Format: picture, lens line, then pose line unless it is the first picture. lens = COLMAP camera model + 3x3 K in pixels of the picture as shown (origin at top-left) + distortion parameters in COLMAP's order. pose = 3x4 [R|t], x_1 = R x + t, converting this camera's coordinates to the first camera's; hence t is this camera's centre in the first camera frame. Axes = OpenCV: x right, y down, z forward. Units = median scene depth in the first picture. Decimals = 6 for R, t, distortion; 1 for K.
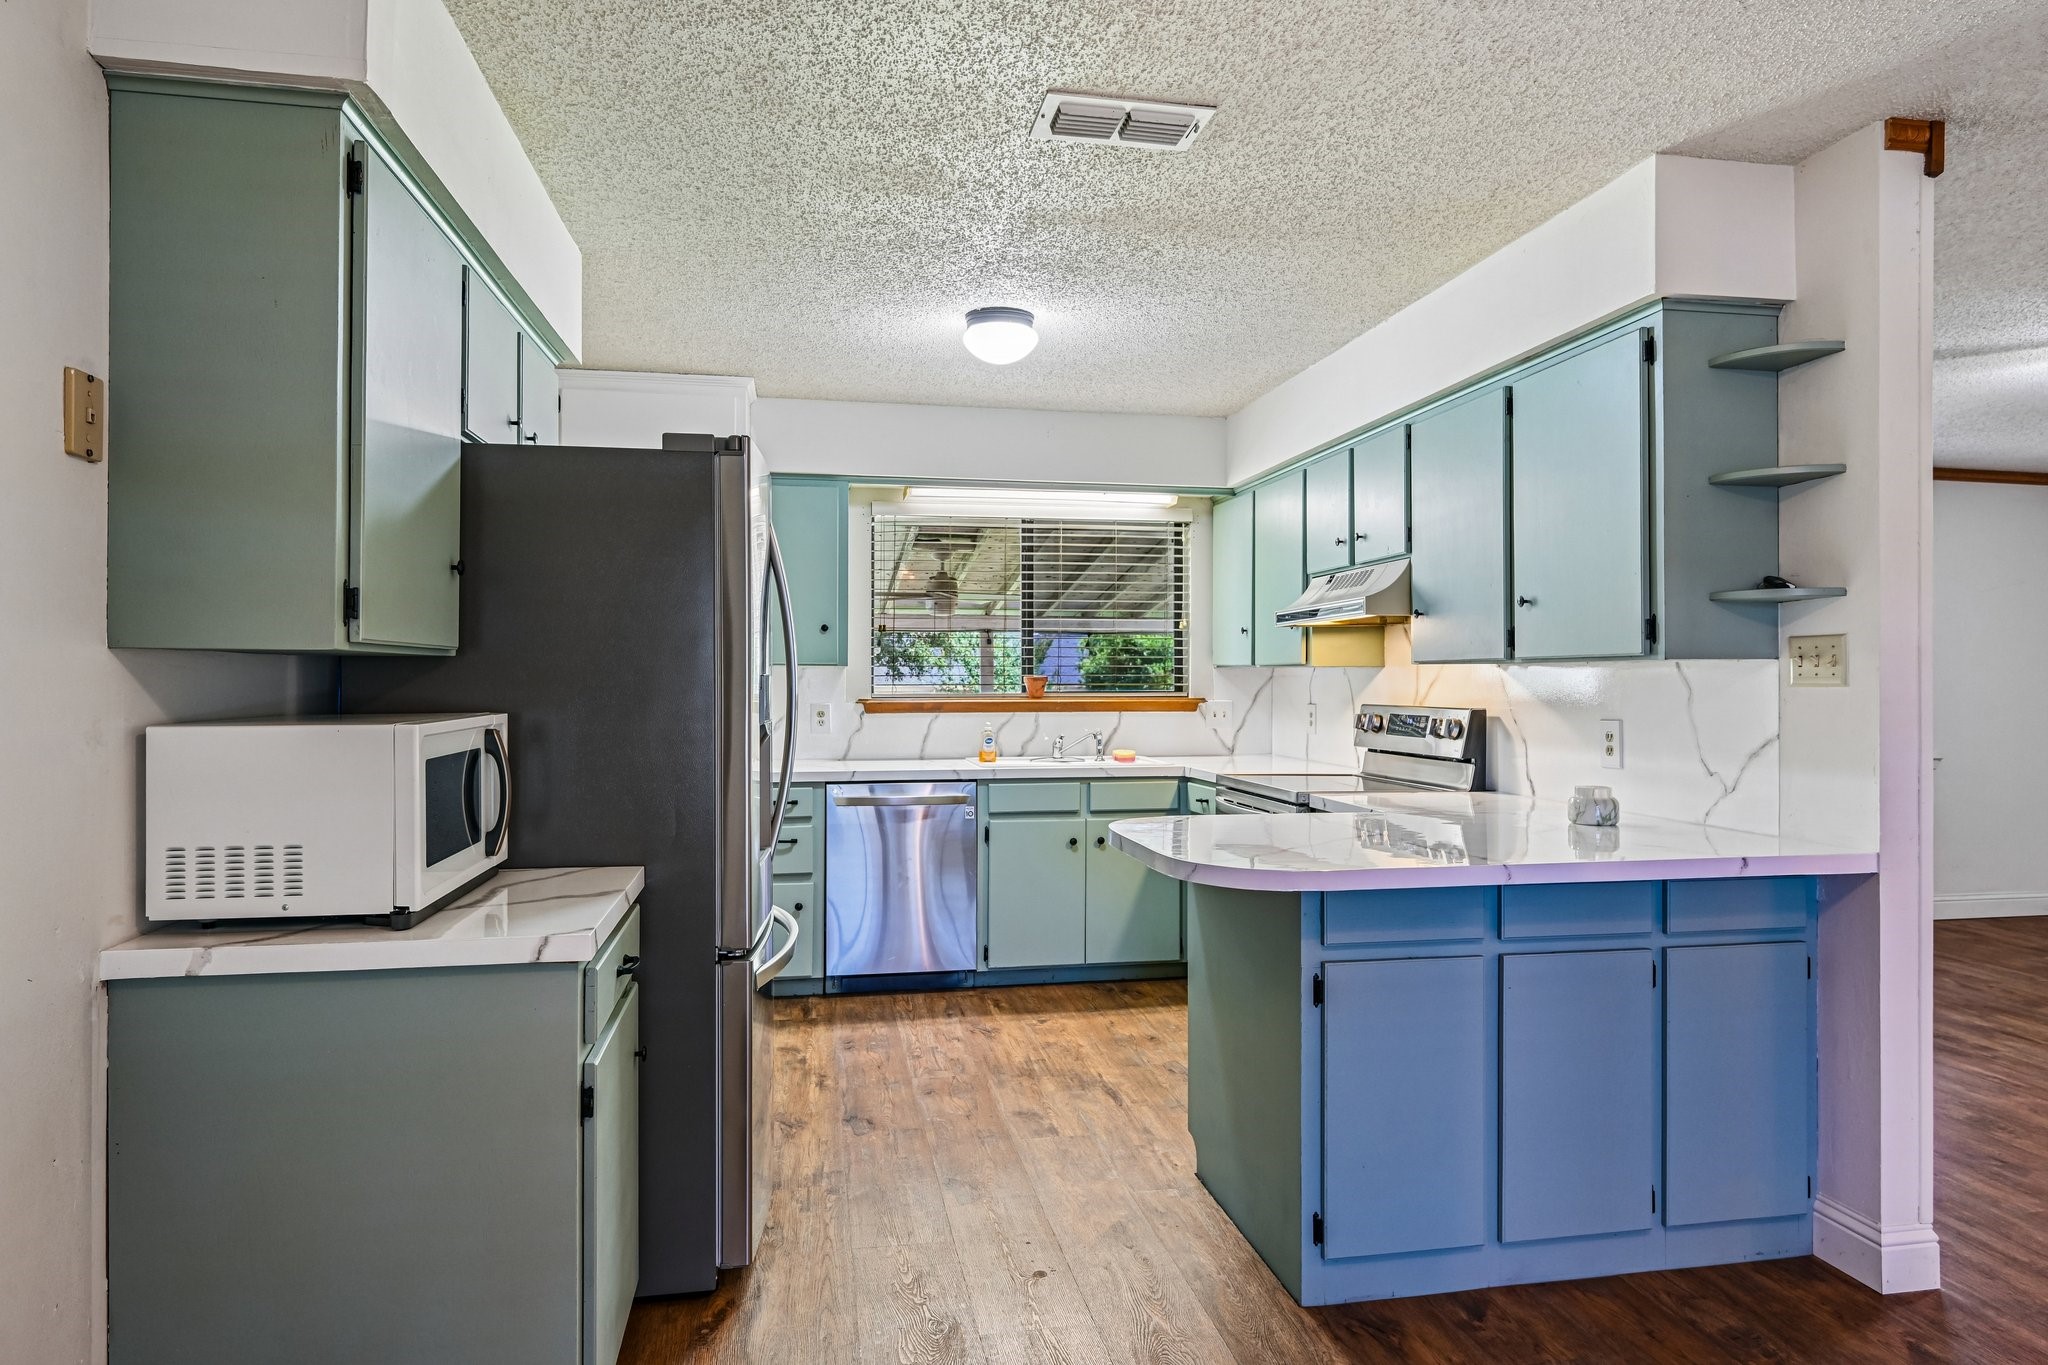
lens RADIAL K [[1187.3, 0, 1024.0], [0, 1187.3, 682.5], [0, 0, 1]] dist [0.003239, -0.001433]
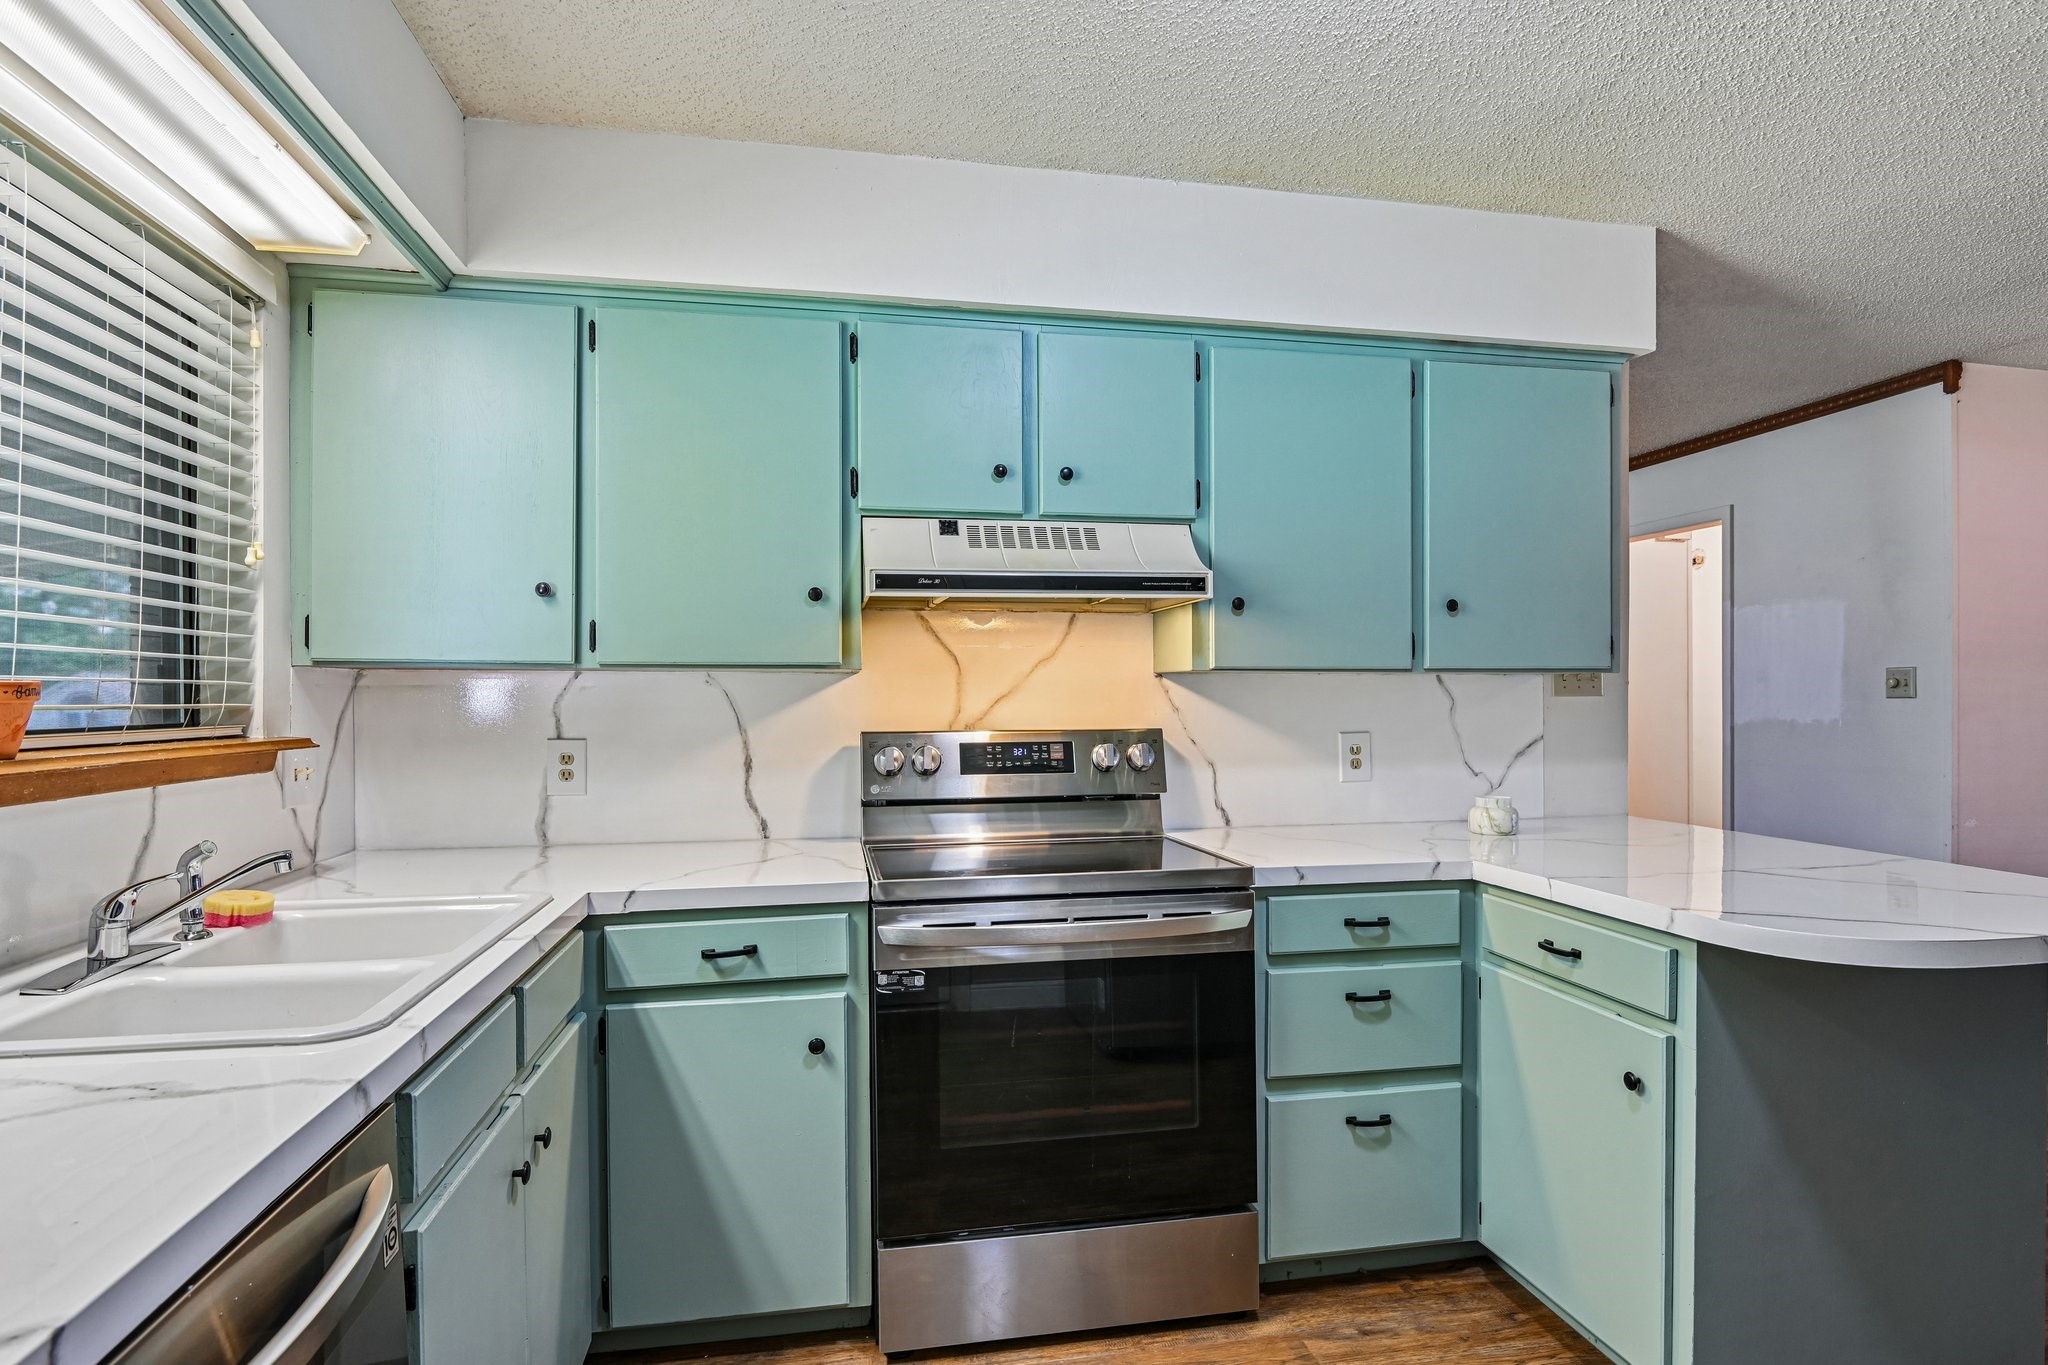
lens RADIAL K [[1073.4, 0, 1024.0], [0, 1073.4, 682.5], [0, 0, 1]] dist [0.000781, -0.020879]
pose [[-0.000557, 0.010989, 0.999939, -0.247703], [0.005660, 0.999924, -0.010986, -0.000784], [-0.999984, 0.005653, -0.000619, 0.816140]]
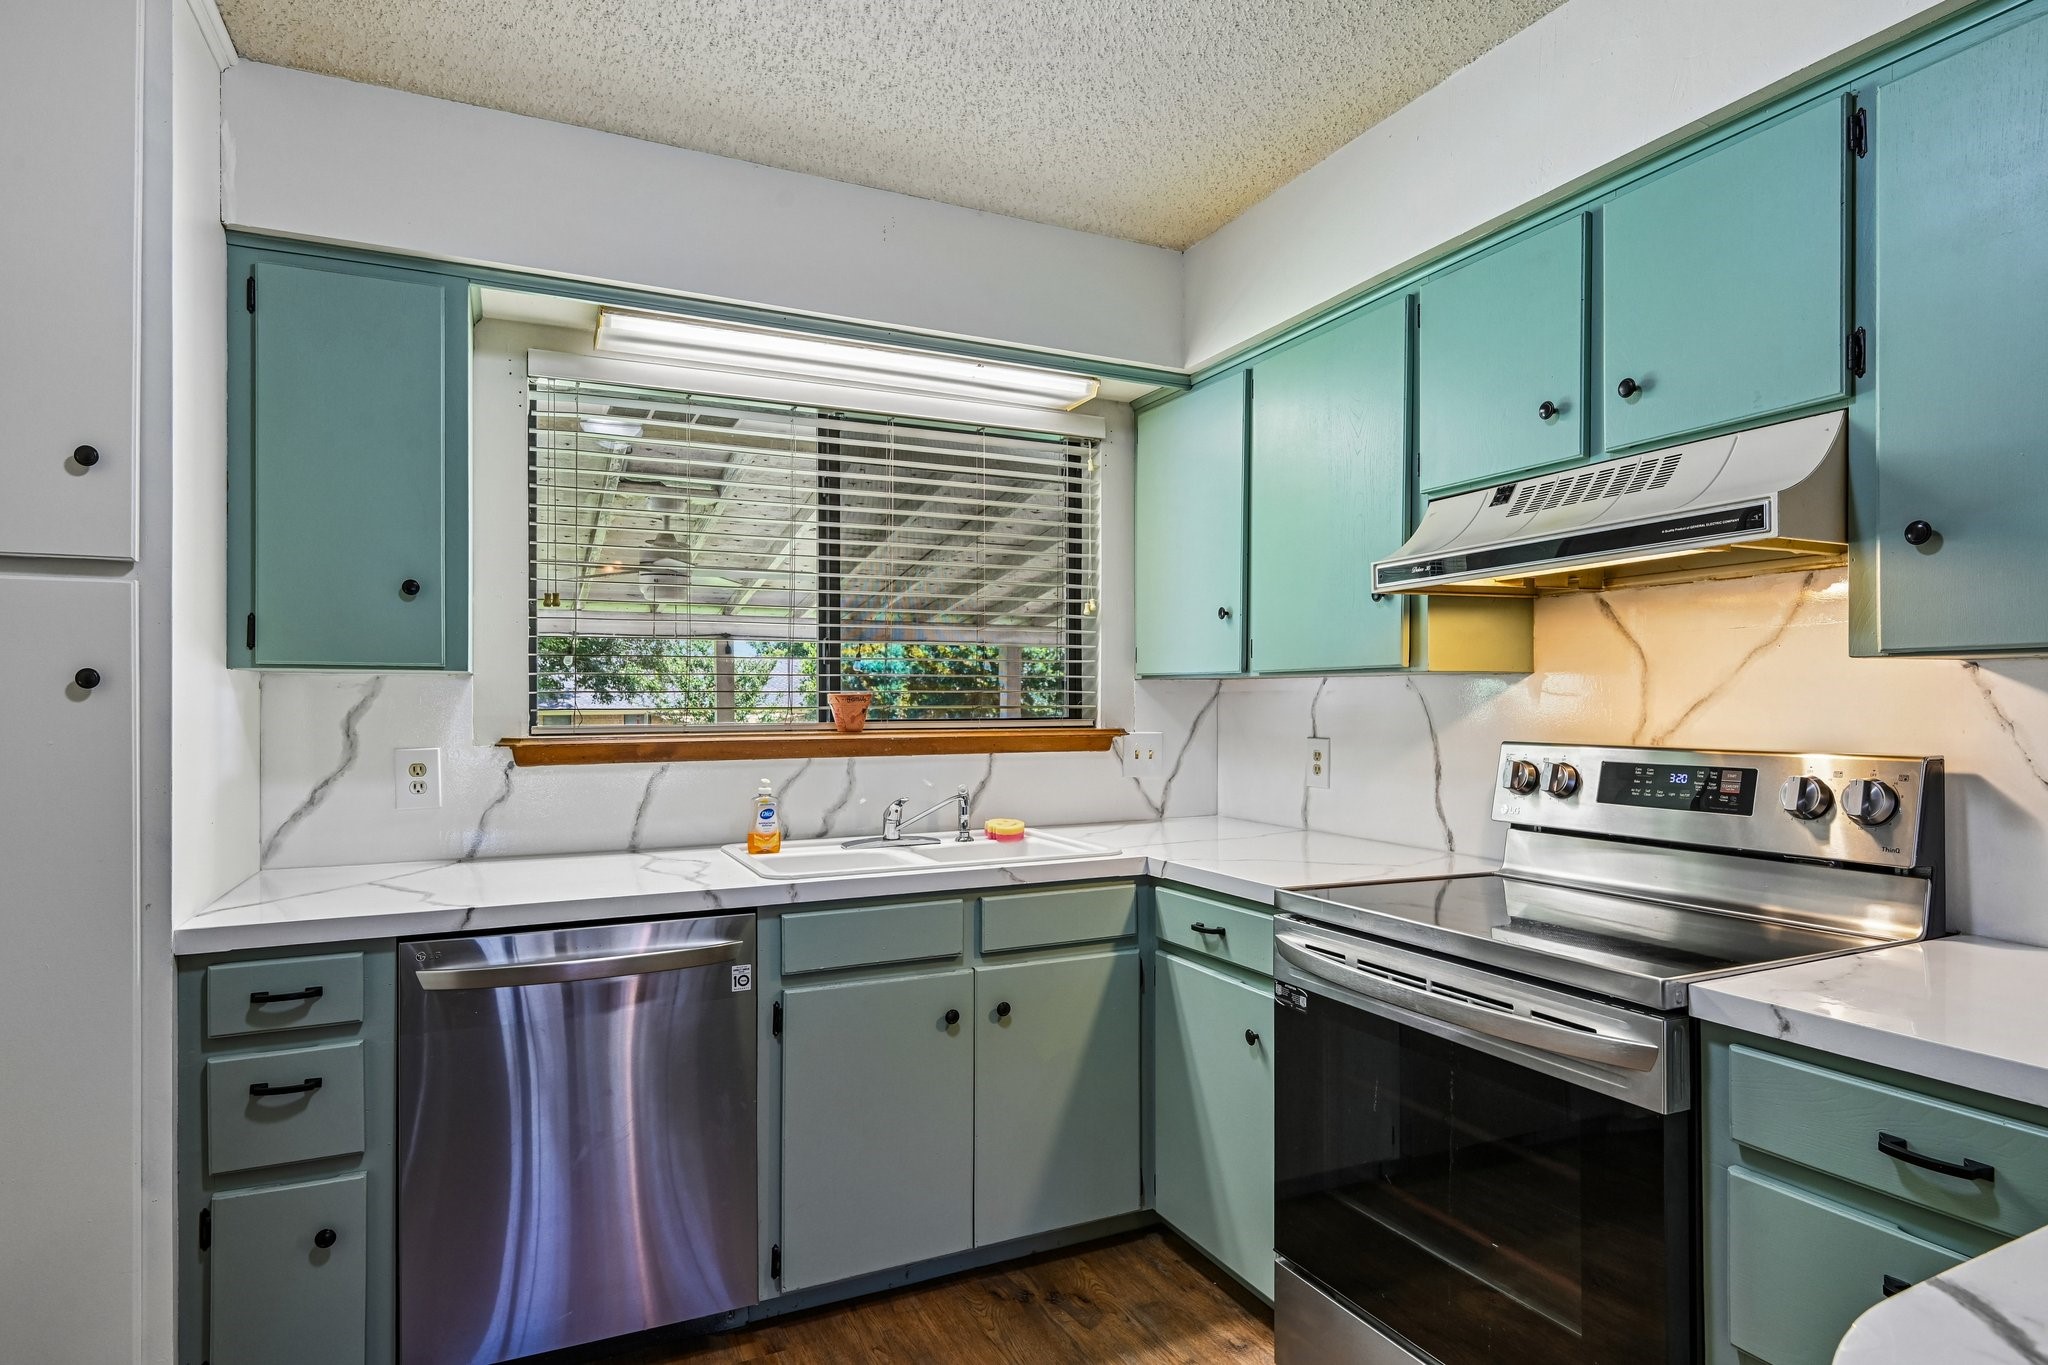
lens RADIAL K [[1077.0, 0, 1037.5], [0, 1077.0, 705.7], [0, 0, 1]] dist [-0.014749, -0.000483]
pose [[0.962692, -0.004098, 0.270568, -0.045023], [0.003851, 0.999992, 0.001446, 0.000352], [-0.270572, -0.000350, 0.962700, 0.524510]]
